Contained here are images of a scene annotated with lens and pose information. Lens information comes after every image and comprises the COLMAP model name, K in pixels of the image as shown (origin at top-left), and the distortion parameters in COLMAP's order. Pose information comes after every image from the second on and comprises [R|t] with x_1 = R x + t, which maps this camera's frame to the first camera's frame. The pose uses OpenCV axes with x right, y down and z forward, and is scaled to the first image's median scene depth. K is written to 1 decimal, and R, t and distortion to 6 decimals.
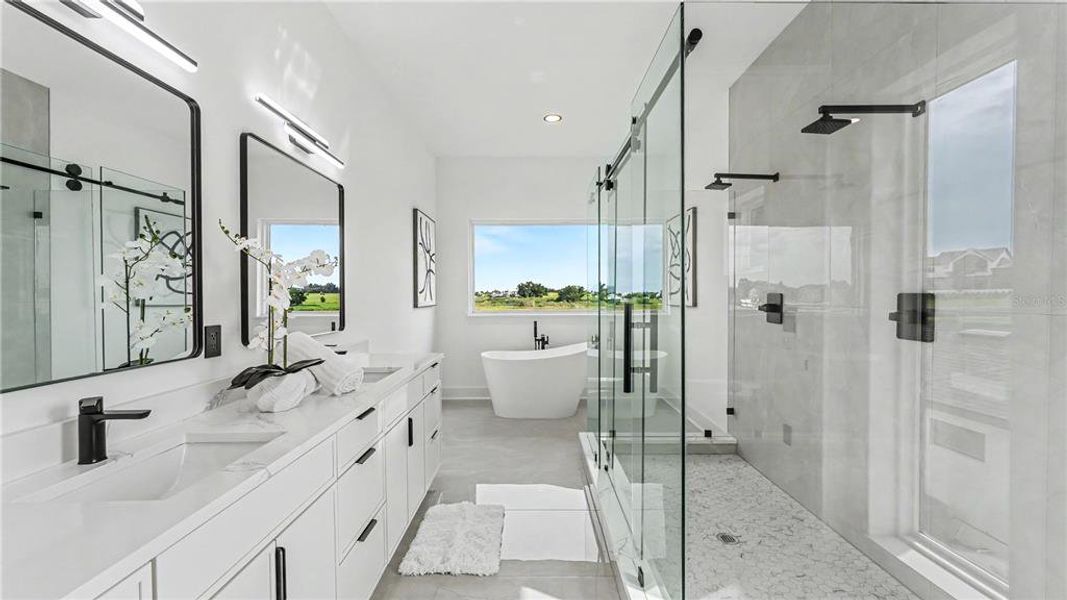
lens RADIAL K [[422.4, 0, 534.8], [0, 422.4, 300.4], [0, 0, 1]] dist [-0.000171, 0.000123]
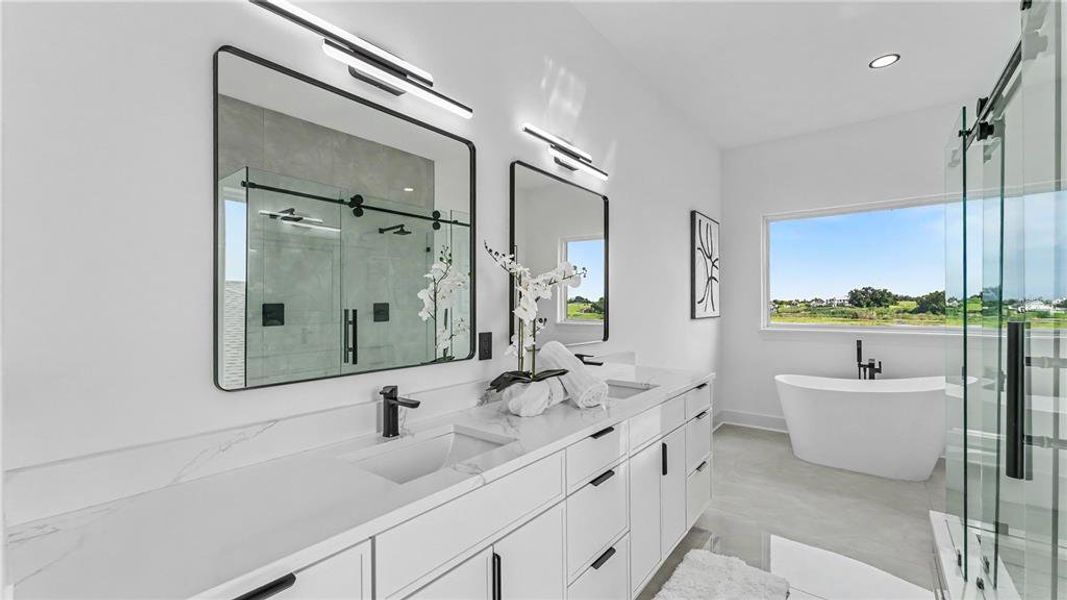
lens RADIAL K [[431.8, 0, 539.9], [0, 431.8, 303.9], [0, 0, 1]] dist [0.000149, -0.000063]
pose [[0.788497, 0.000581, -0.615039, 0.061645], [-0.008772, 0.999908, -0.010301, -0.005662], [0.614977, 0.013517, 0.788429, 0.116285]]
